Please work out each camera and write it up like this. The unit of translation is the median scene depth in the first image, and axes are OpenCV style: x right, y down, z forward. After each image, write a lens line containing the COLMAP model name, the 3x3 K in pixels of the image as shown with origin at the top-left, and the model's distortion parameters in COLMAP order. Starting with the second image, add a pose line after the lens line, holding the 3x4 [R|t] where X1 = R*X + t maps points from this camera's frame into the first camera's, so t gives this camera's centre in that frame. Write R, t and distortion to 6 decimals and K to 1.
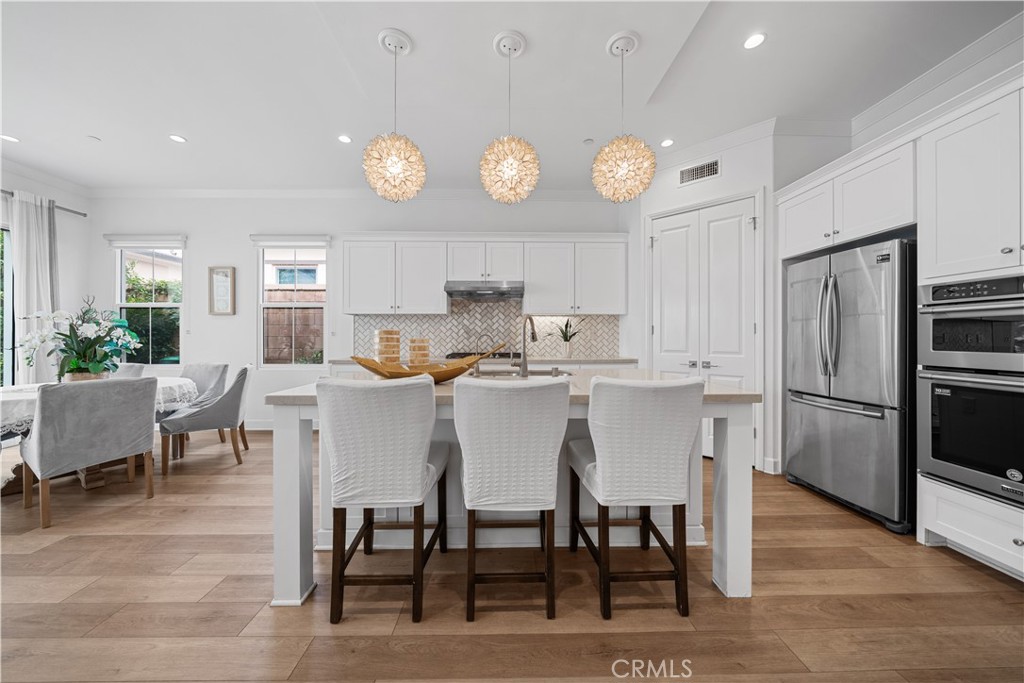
lens RADIAL K [[353.6, 0, 514.3], [0, 353.6, 337.8], [0, 0, 1]] dist [-0.006464, 0.000156]
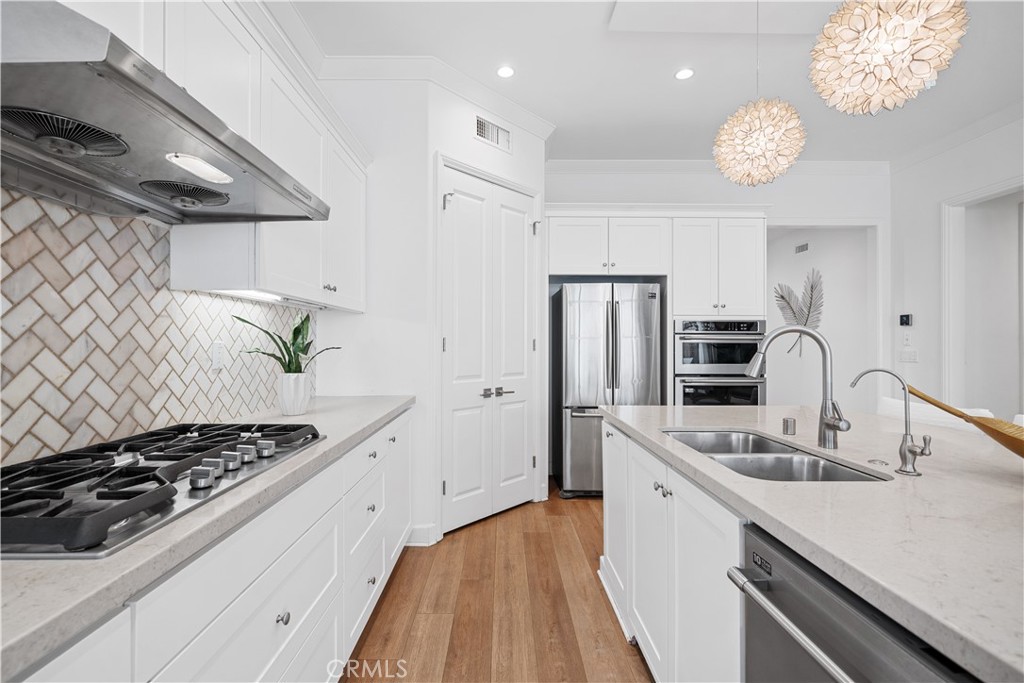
lens RADIAL K [[452.5, 0, 514.8], [0, 452.5, 342.0], [0, 0, 1]] dist [0.002962, 0.000278]
pose [[0.010939, 0.005415, 0.999926, -0.432228], [-0.001708, 0.999984, -0.005397, -0.025735], [-0.999939, -0.001649, 0.010948, 0.959865]]
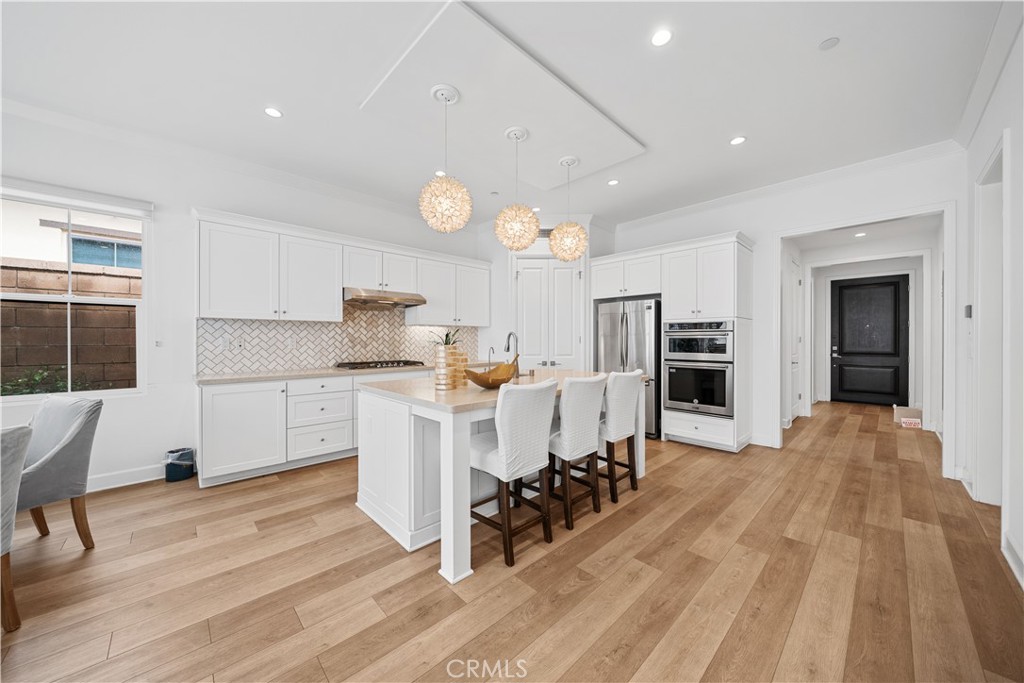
lens RADIAL K [[353.6, 0, 513.9], [0, 353.6, 342.4], [0, 0, 1]] dist [-0.006464, 0.000156]
pose [[0.740509, -0.004457, 0.672031, -0.590364], [0.000405, 0.999981, 0.006186, -0.022696], [-0.672046, -0.004308, 0.740497, -0.001355]]
